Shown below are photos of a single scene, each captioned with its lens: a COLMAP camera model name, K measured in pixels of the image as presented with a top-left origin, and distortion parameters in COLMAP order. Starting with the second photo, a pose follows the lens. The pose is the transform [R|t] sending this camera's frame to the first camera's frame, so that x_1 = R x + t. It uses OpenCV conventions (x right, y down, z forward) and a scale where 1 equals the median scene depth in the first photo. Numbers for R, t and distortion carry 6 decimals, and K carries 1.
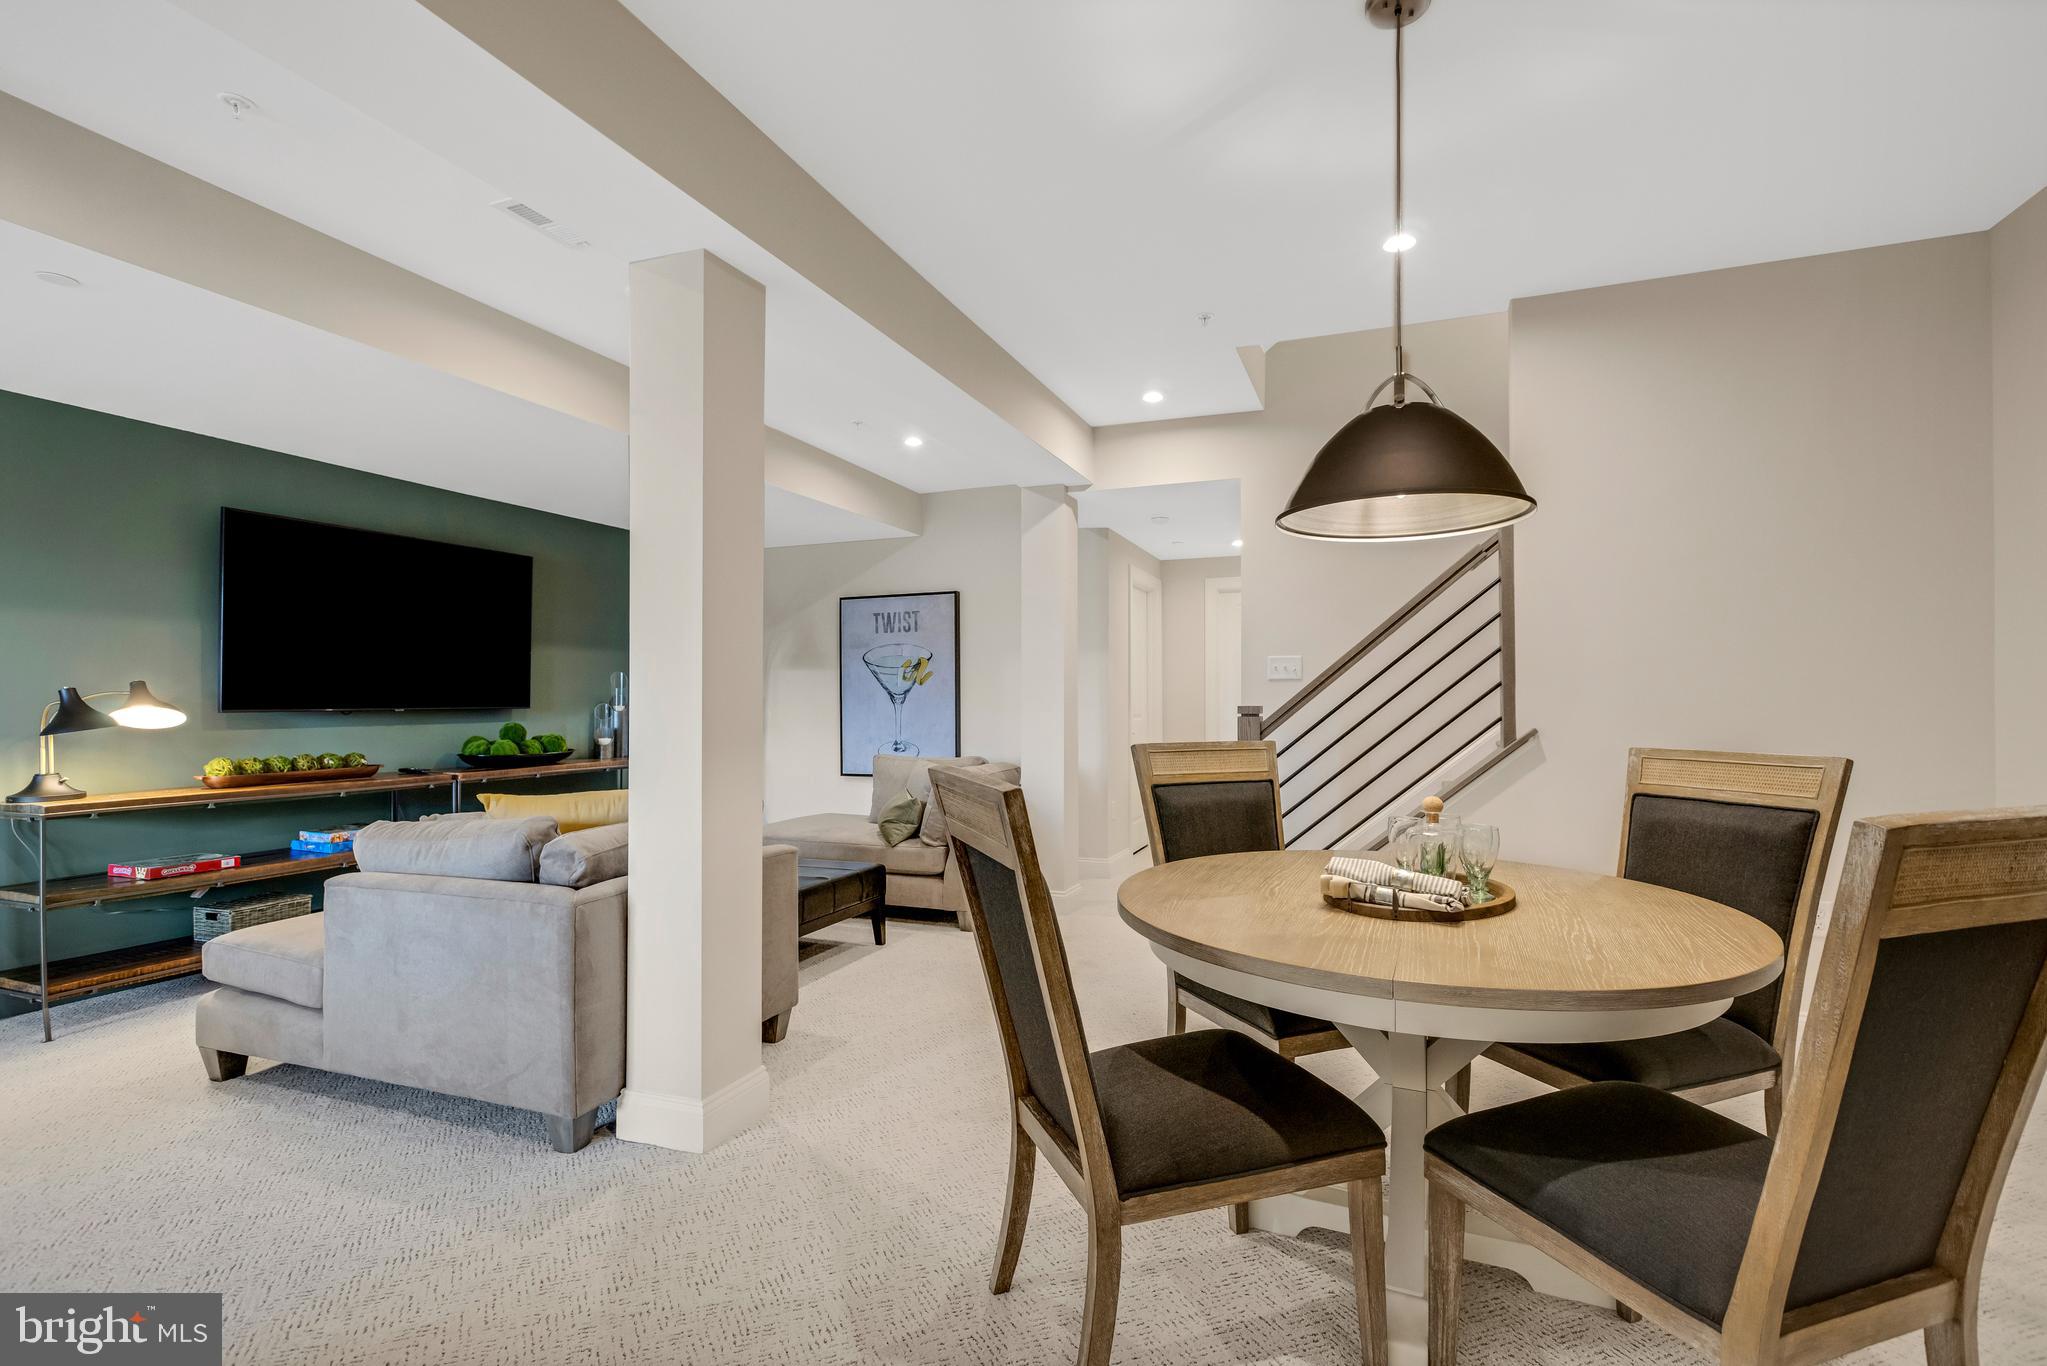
lens RADIAL K [[939.4, 0, 1025.0], [0, 939.4, 692.0], [0, 0, 1]] dist [0.003223, 0.000266]
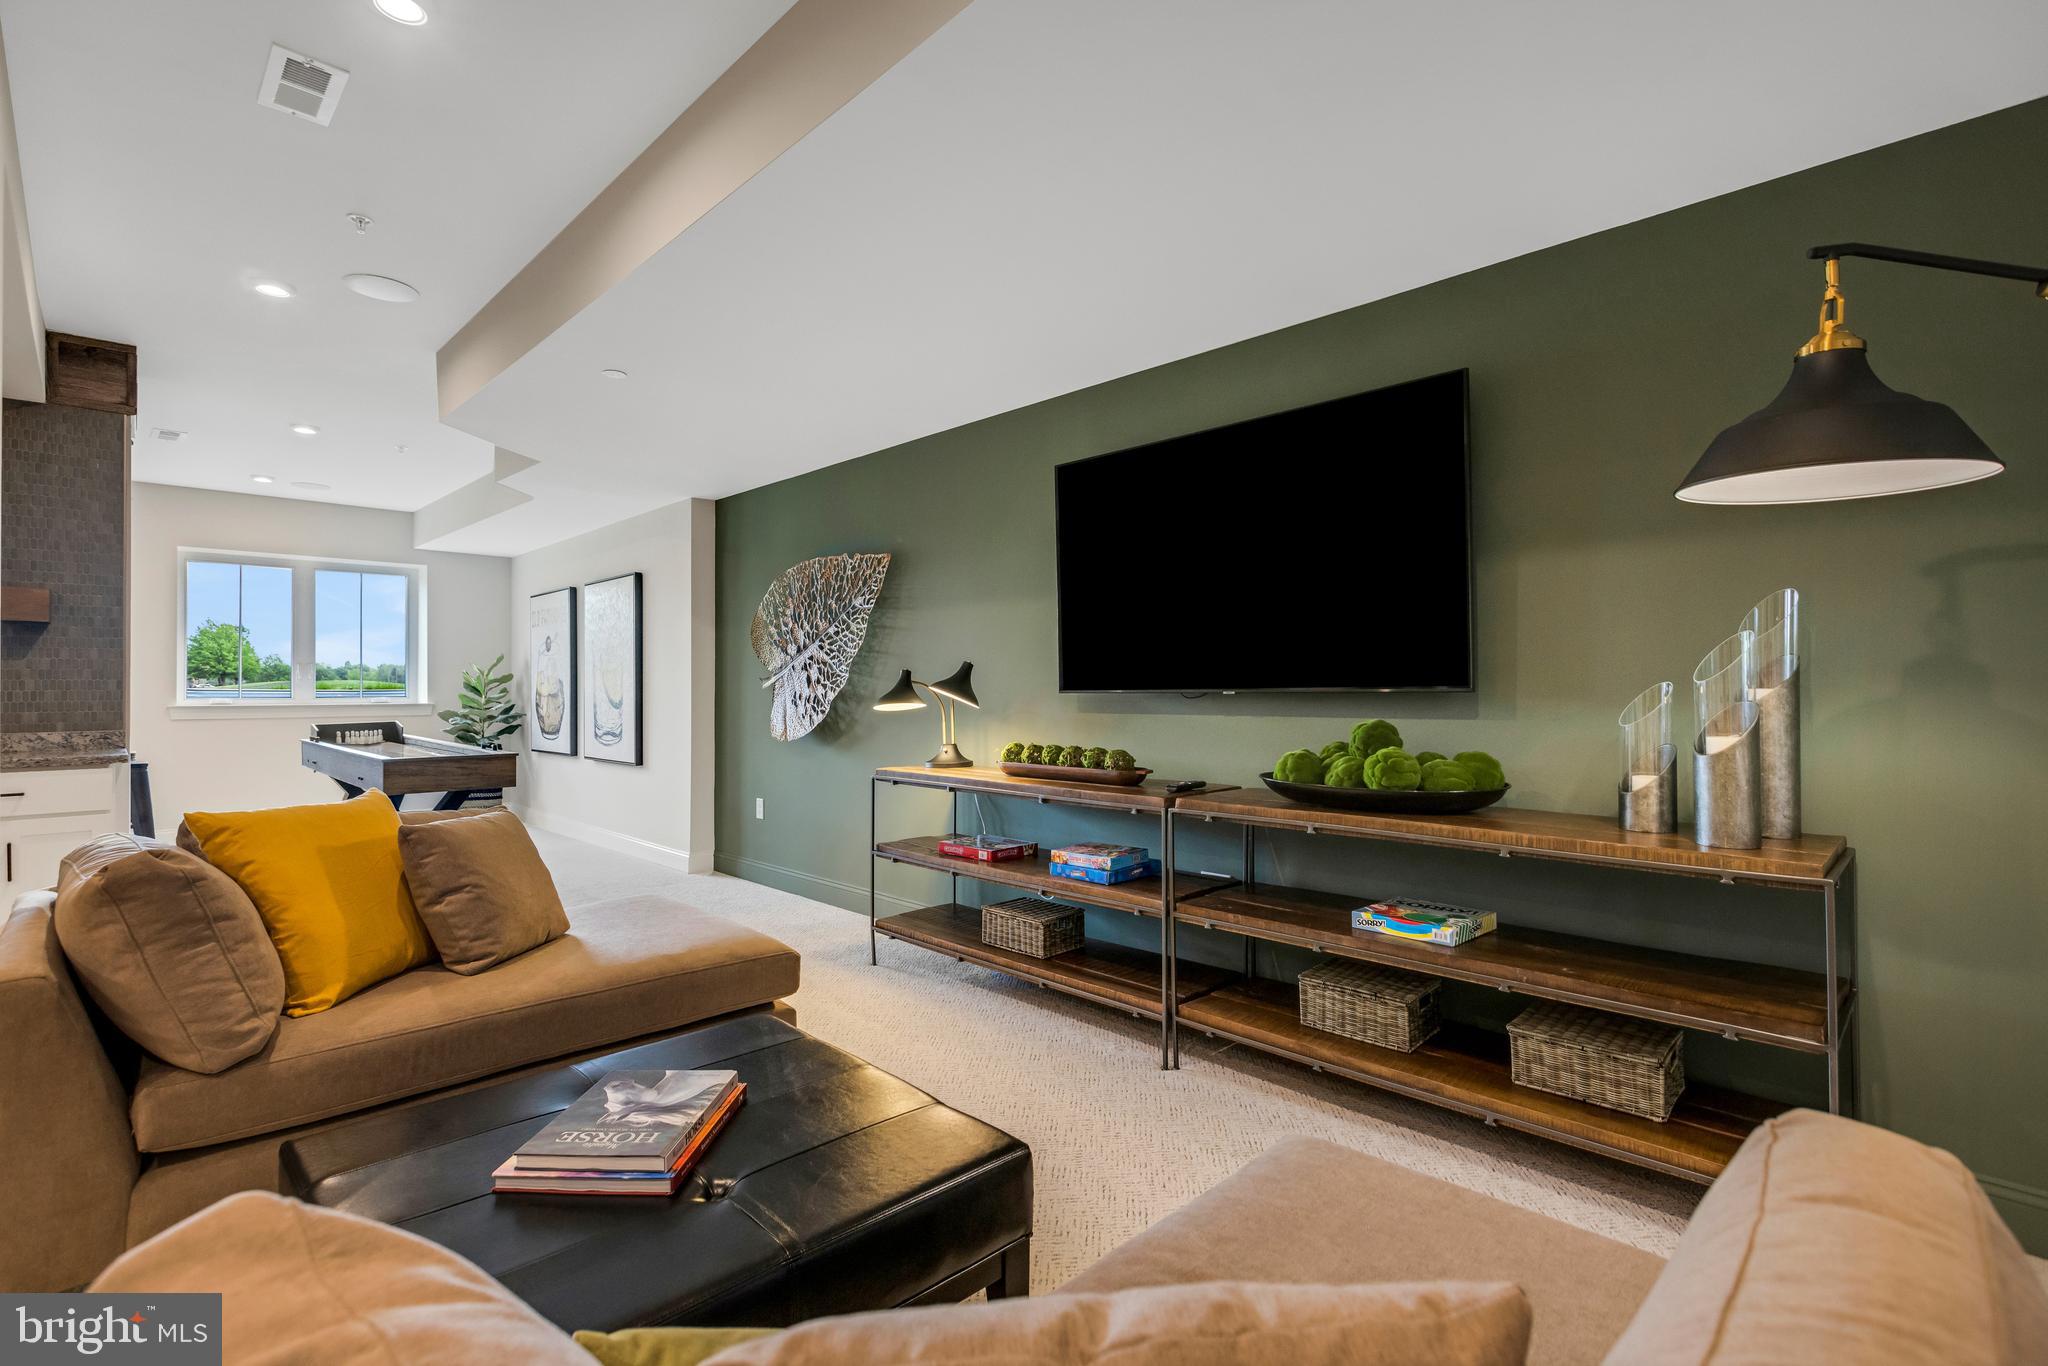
lens RADIAL K [[939.8, 0, 1023.6], [0, 939.8, 684.5], [0, 0, 1]] dist [0.003223, 0.000266]
pose [[-0.408845, -0.006180, -0.912583, -0.012117], [0.010166, 0.999884, -0.011325, 0.019607], [0.912547, -0.013907, -0.408735, 1.176745]]
